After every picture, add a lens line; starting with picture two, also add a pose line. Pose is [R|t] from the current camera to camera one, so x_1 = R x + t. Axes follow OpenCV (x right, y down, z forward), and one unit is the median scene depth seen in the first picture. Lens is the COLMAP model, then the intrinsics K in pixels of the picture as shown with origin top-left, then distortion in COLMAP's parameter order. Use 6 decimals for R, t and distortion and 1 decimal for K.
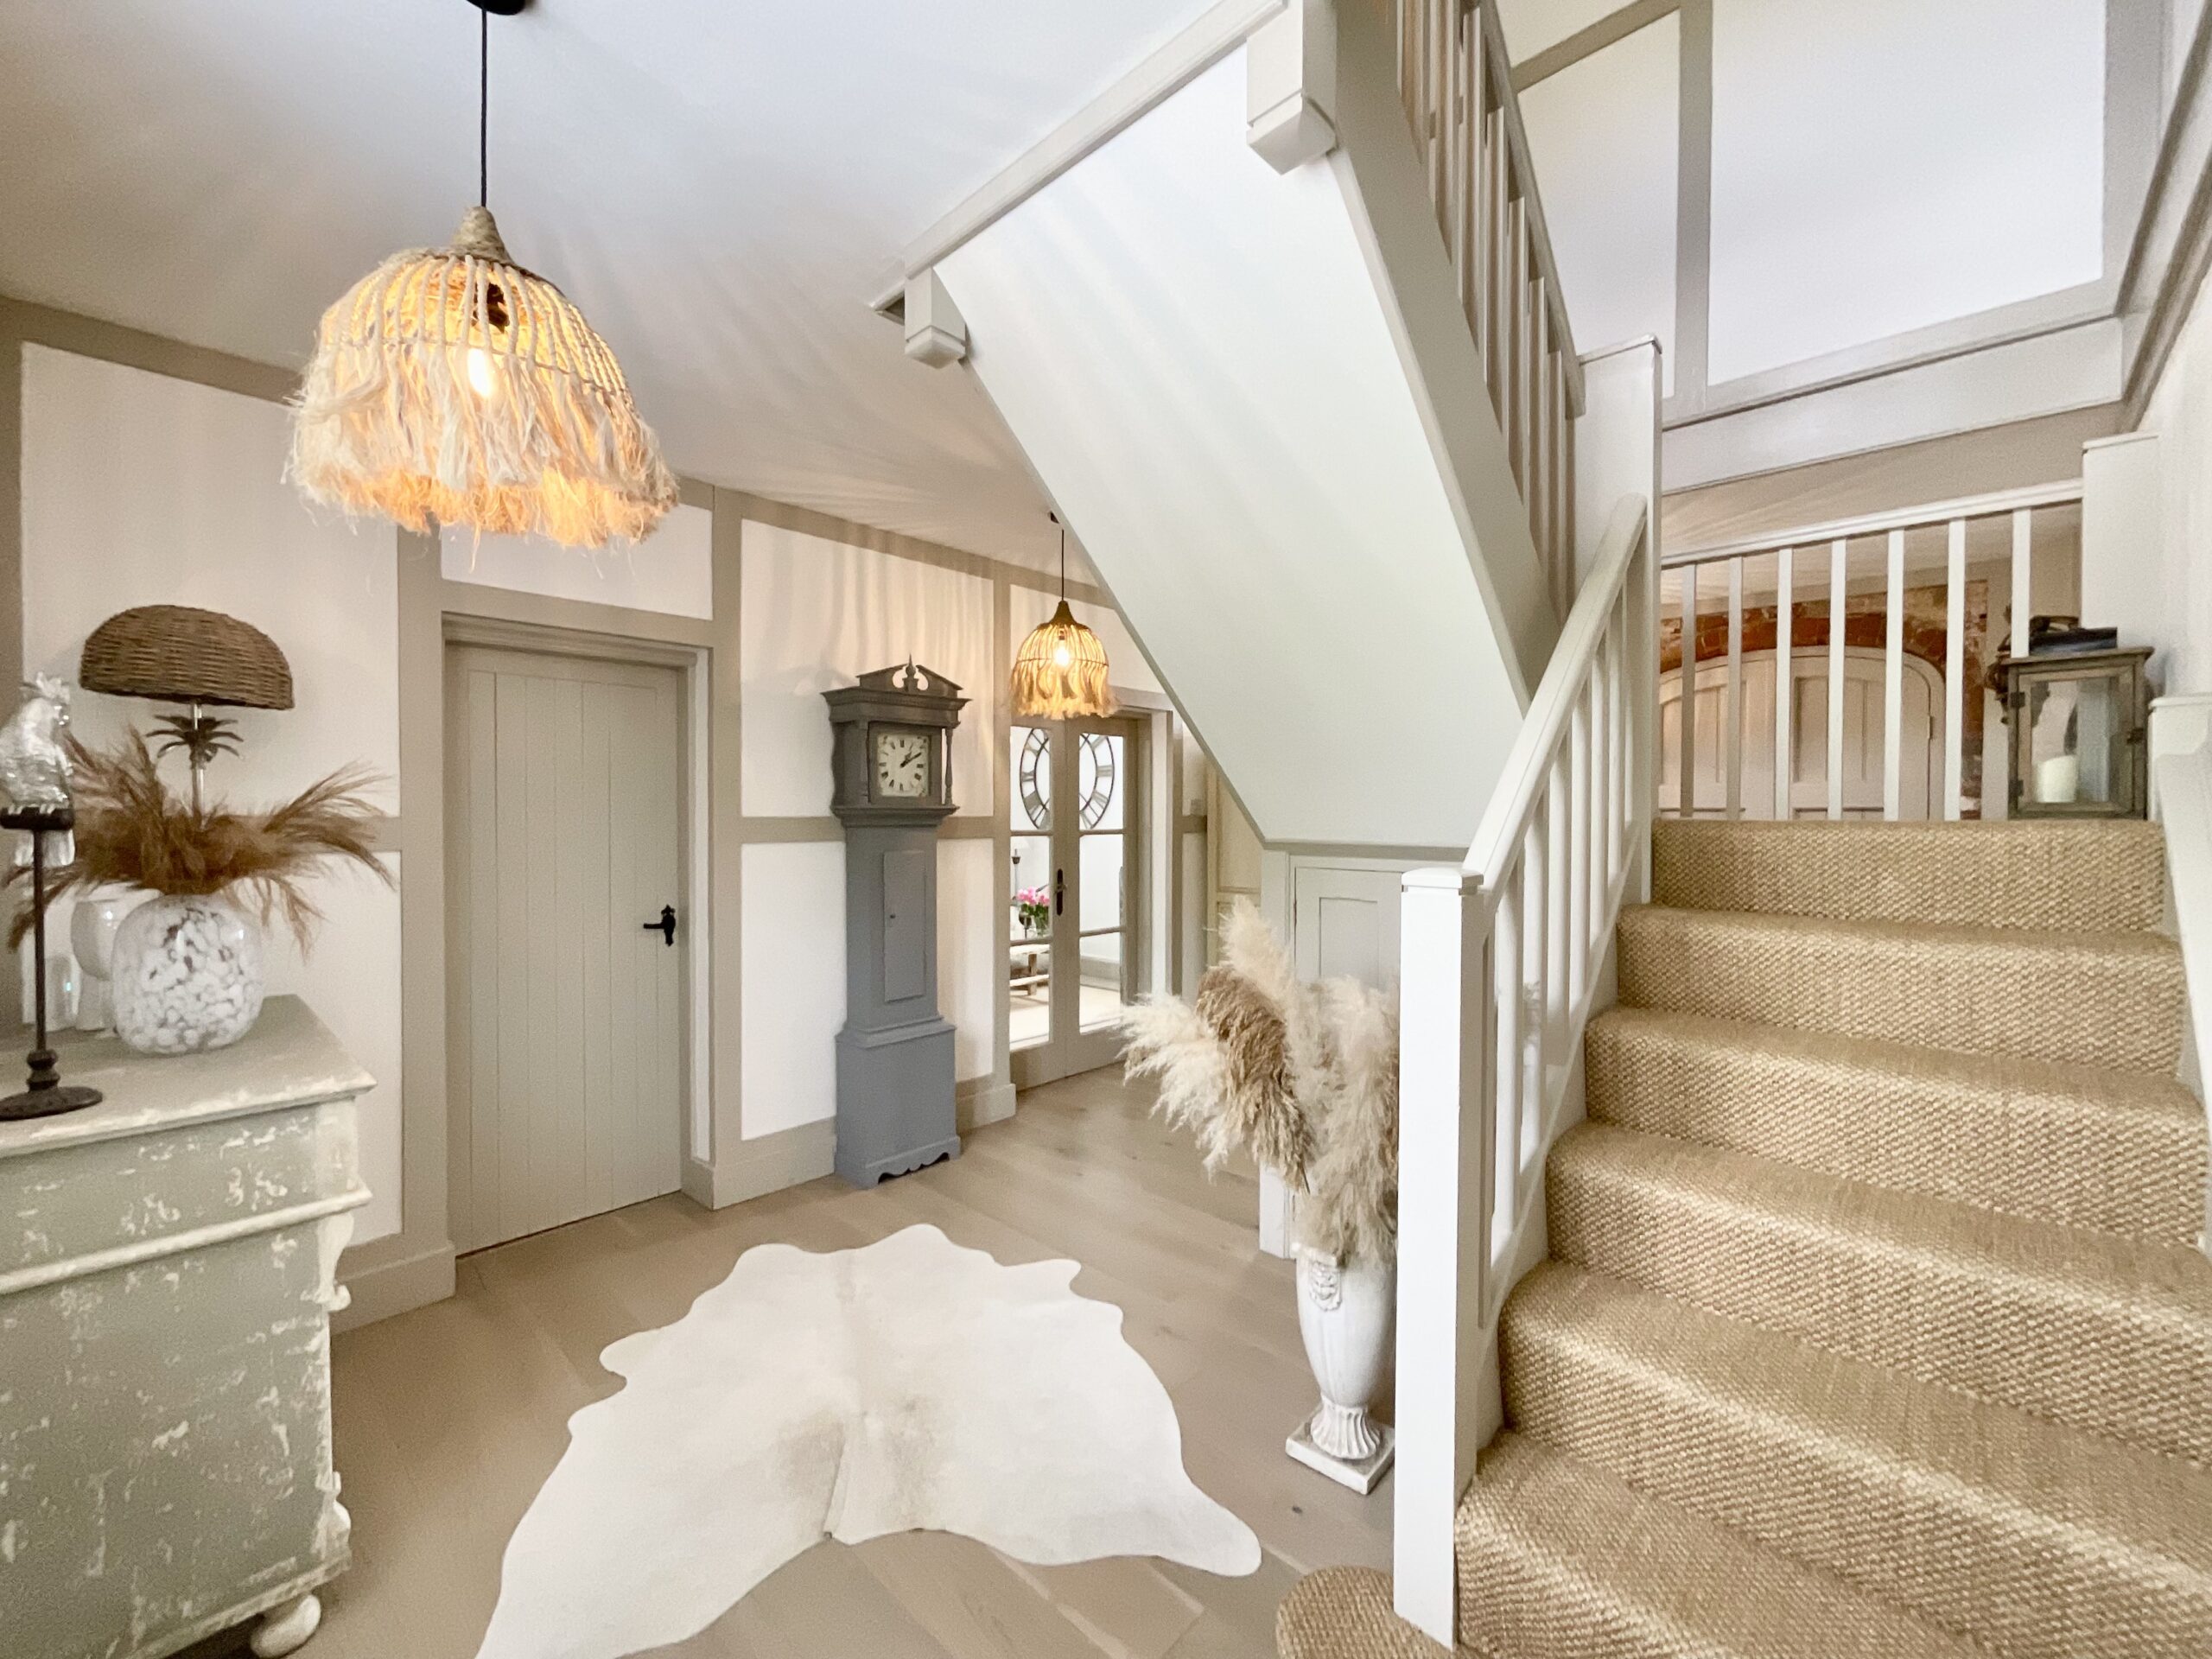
lens RADIAL K [[899.1, 0, 1103.0], [0, 899.1, 830.2], [0, 0, 1]] dist [-0.001725, -0.000080]
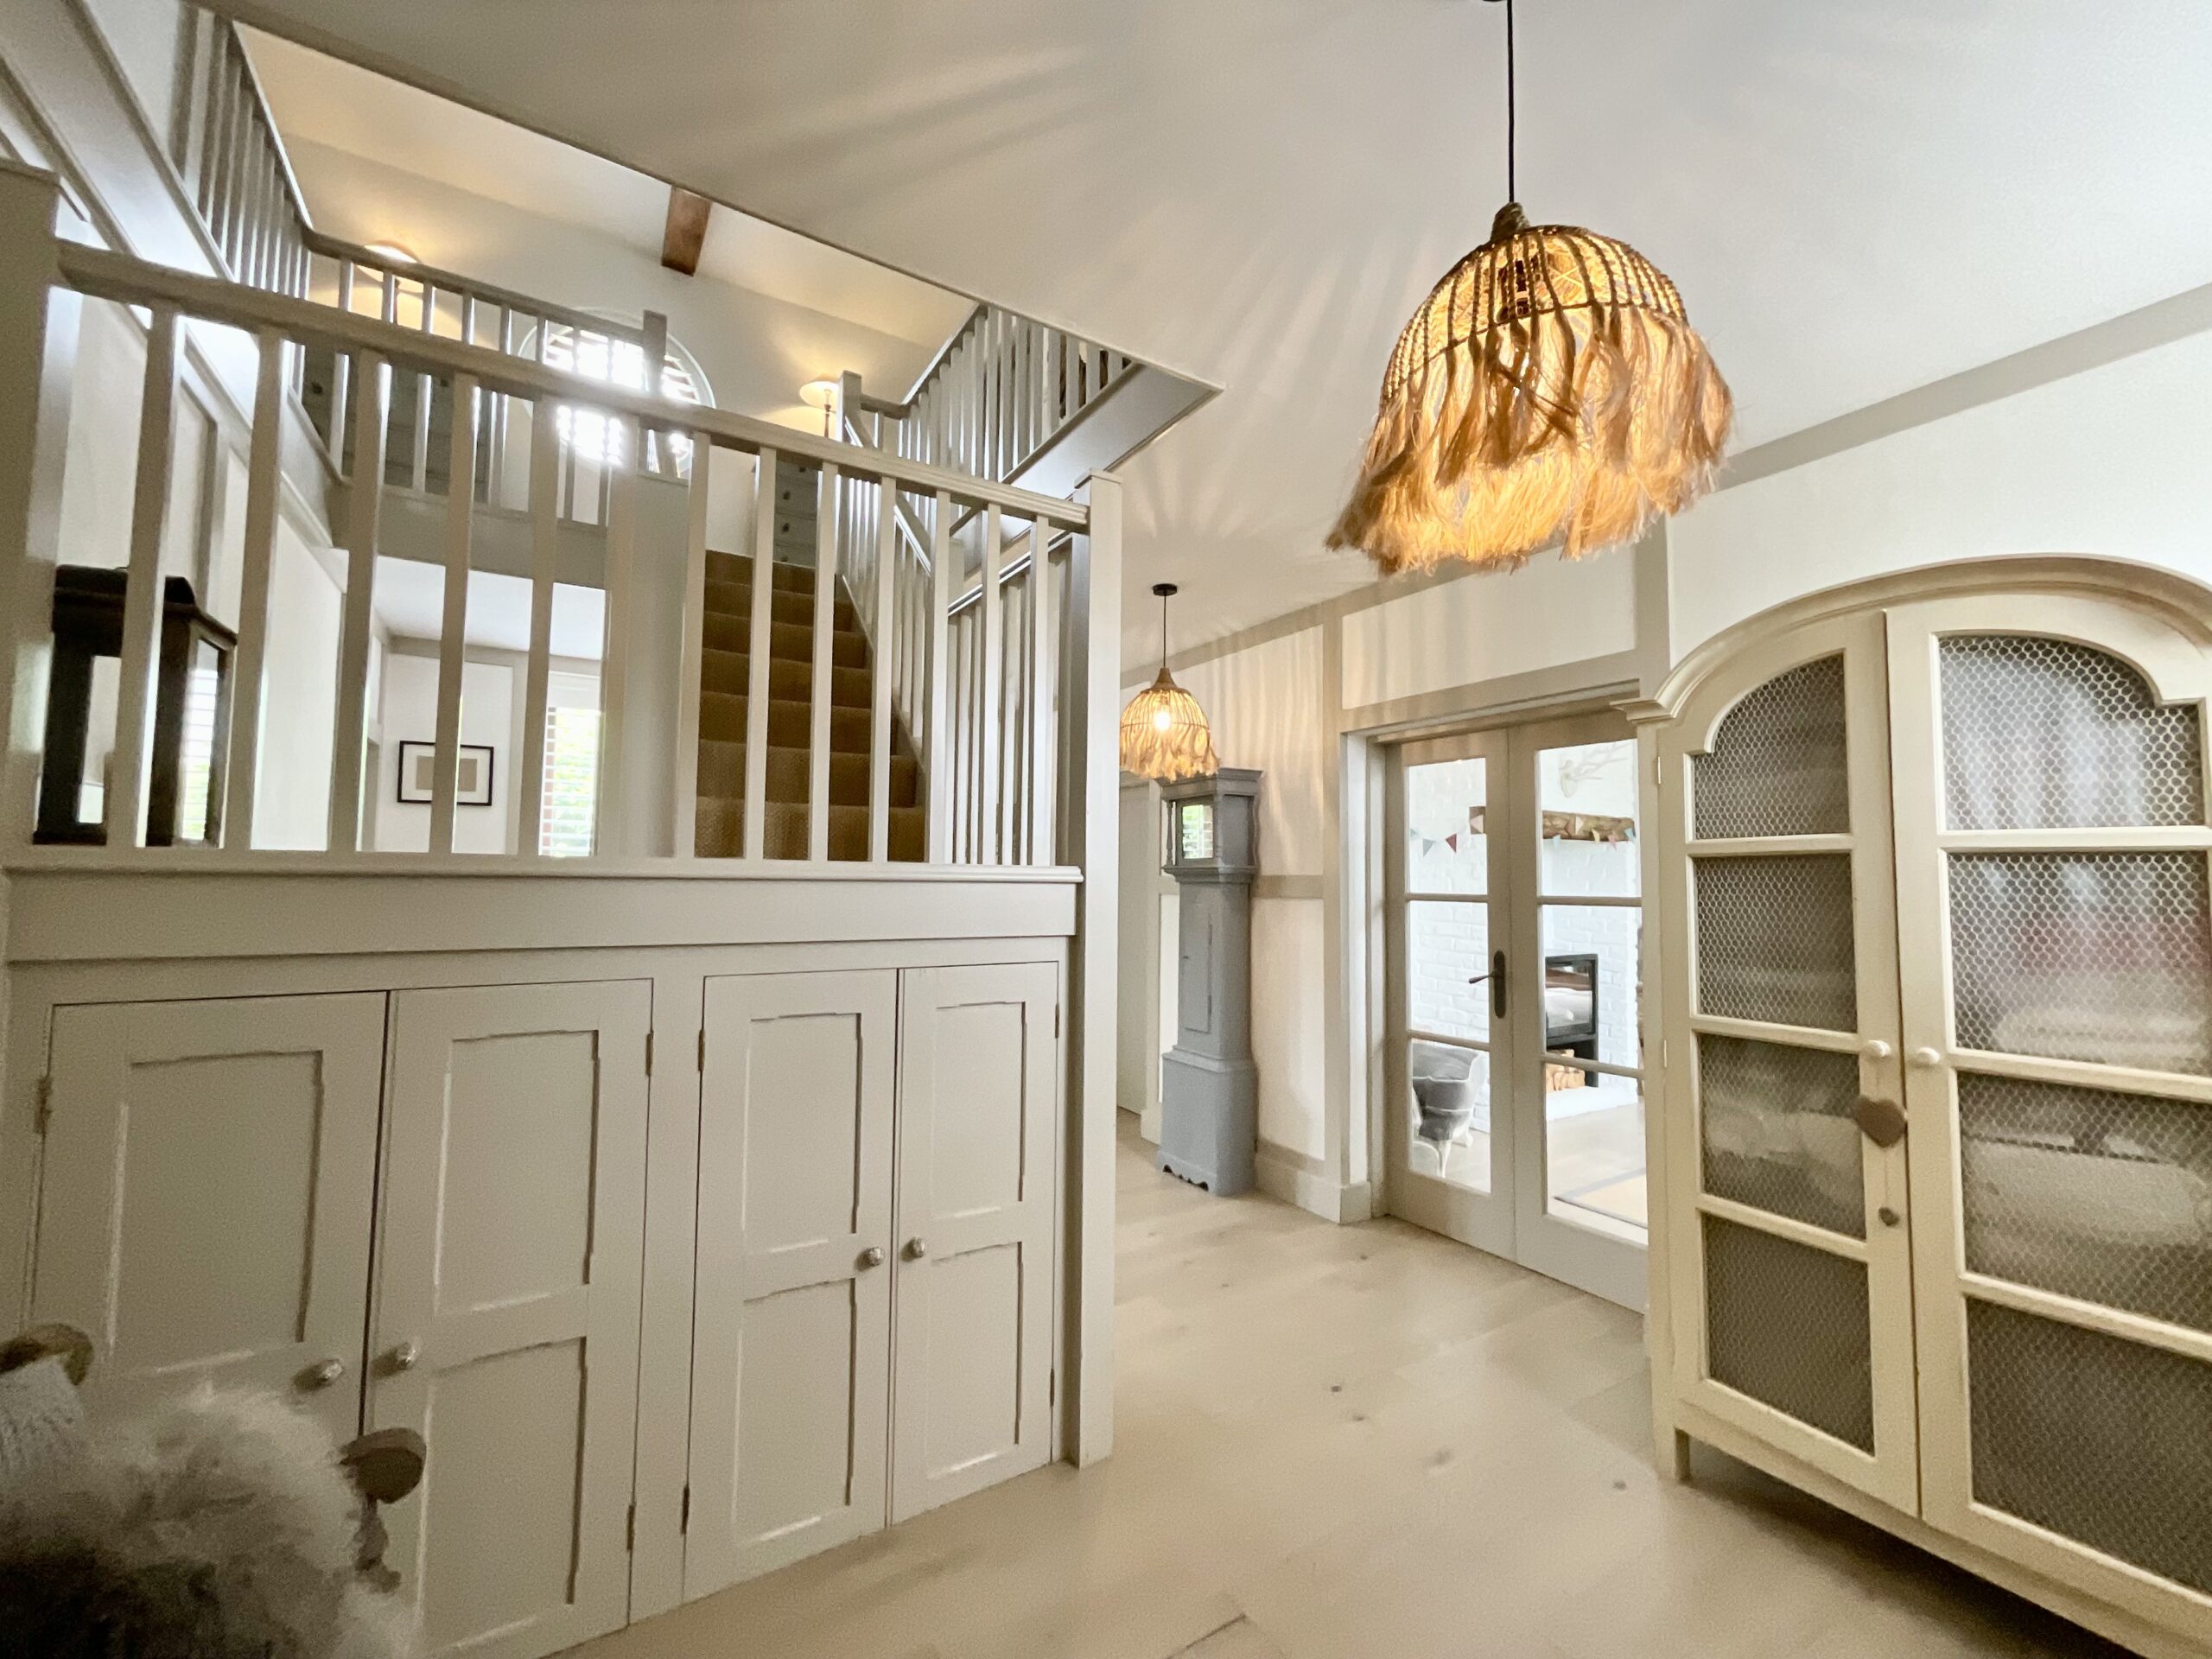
lens RADIAL K [[899.1, 0, 1103.0], [0, 899.1, 830.2], [0, 0, 1]] dist [-0.001725, -0.000080]
pose [[-0.257027, -0.061741, -0.964430, 0.860326], [-0.026893, 0.998028, -0.056725, -0.003904], [0.966030, 0.011357, -0.258181, 1.061714]]
